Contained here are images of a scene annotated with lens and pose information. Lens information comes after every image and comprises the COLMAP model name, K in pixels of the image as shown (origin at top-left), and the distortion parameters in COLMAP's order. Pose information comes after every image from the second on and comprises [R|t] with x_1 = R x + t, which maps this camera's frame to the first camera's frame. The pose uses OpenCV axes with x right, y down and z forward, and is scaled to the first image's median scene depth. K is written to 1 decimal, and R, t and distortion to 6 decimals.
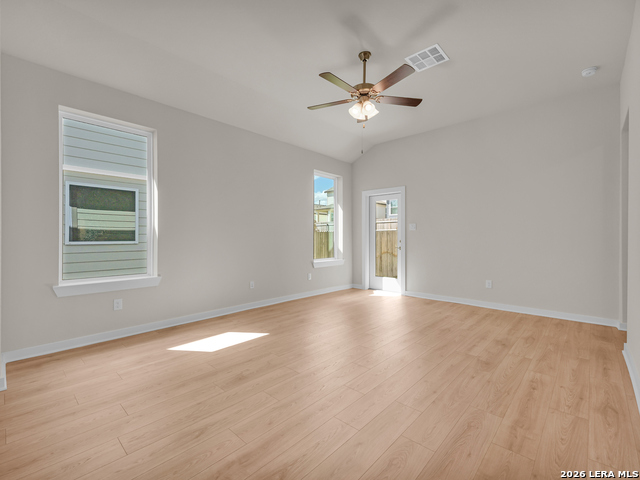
lens RADIAL K [[293.4, 0, 313.8], [0, 293.4, 236.4], [0, 0, 1]] dist [0.016910, -0.007386]
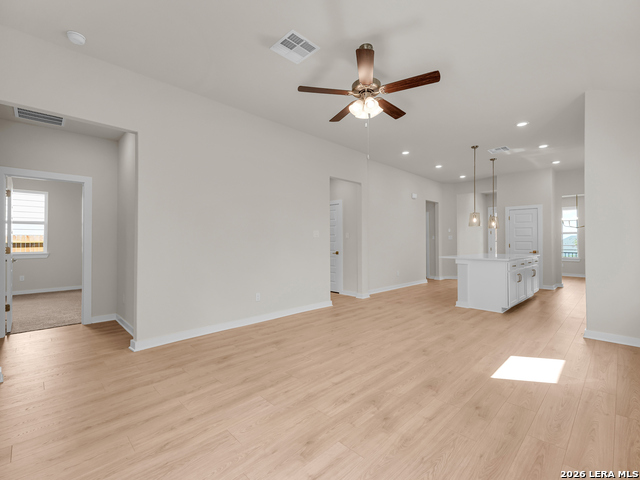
lens RADIAL K [[293.4, 0, 320.8], [0, 293.4, 239.2], [0, 0, 1]] dist [0.016910, -0.007386]
pose [[-0.999363, -0.000438, 0.035674, 0.288290], [-0.000666, 0.999979, -0.006377, -0.023603], [-0.035670, -0.006397, -0.999343, 1.964638]]
